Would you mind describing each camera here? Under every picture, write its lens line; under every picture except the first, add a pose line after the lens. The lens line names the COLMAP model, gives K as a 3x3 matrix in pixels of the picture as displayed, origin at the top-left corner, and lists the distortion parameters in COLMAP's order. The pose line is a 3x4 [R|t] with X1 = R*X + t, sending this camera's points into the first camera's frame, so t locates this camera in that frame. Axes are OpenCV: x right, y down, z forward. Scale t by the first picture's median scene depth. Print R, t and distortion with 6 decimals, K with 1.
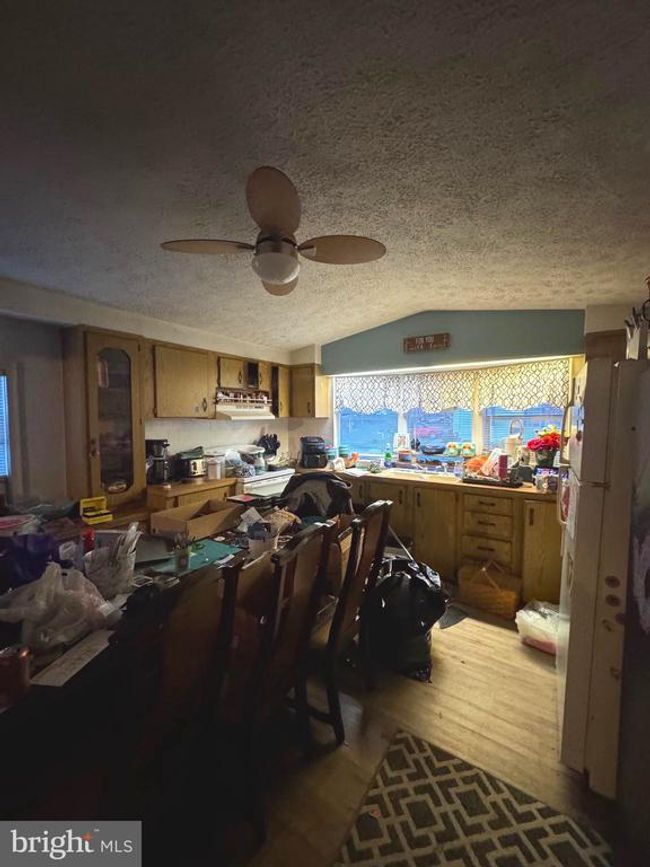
lens RADIAL K [[342.5, 0, 325.0], [0, 342.5, 433.5], [0, 0, 1]] dist [0.000493, 0.000955]
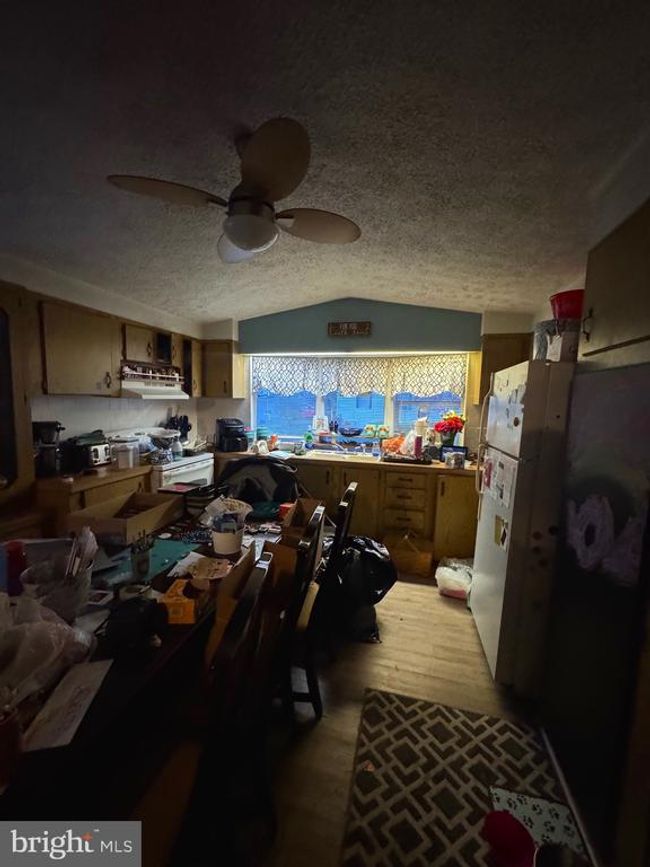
lens RADIAL K [[342.5, 0, 325.0], [0, 342.5, 433.5], [0, 0, 1]] dist [0.000493, 0.000955]
pose [[0.943799, -0.008715, 0.330406, -0.154198], [-0.009994, 0.998443, 0.054883, -0.005916], [-0.330369, -0.055100, 0.942242, 0.035502]]
